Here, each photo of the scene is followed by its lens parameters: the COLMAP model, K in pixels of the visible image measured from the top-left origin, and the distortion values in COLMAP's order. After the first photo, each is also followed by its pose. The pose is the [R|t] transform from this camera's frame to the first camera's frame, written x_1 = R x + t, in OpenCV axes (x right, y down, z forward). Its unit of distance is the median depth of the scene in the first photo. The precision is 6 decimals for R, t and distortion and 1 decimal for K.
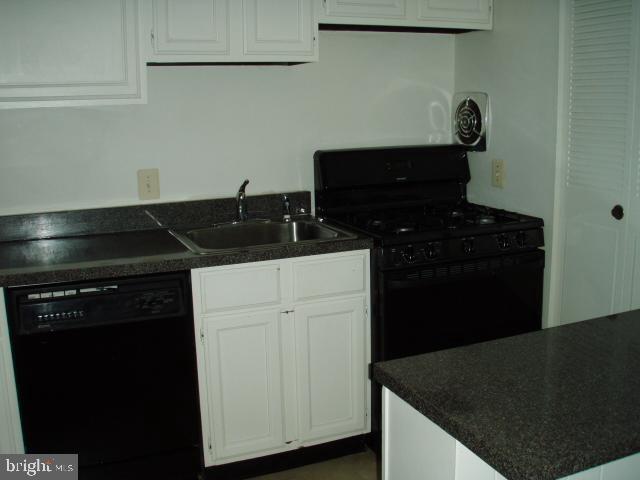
lens RADIAL K [[694.3, 0, 320.0], [0, 694.3, 240.0], [0, 0, 1]] dist [-0.181480, -0.007258]
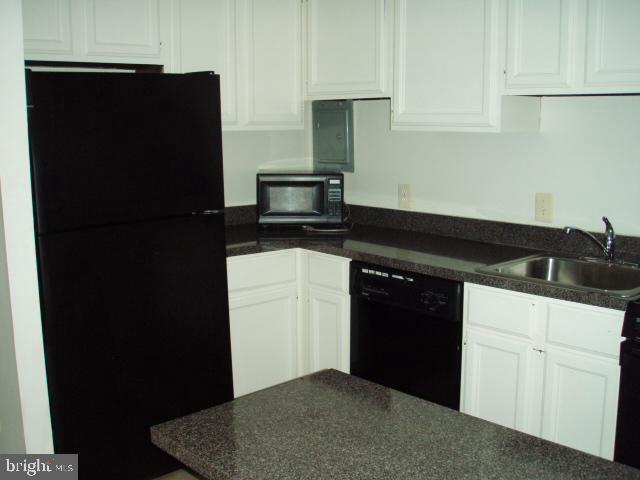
lens RADIAL K [[694.3, 0, 320.0], [0, 694.3, 240.0], [0, 0, 1]] dist [-0.181480, -0.007258]
pose [[0.366616, 0.174625, -0.913837, 0.757082], [-0.182489, 0.976645, 0.113415, -0.110931], [0.912299, 0.125185, 0.389921, 0.348155]]
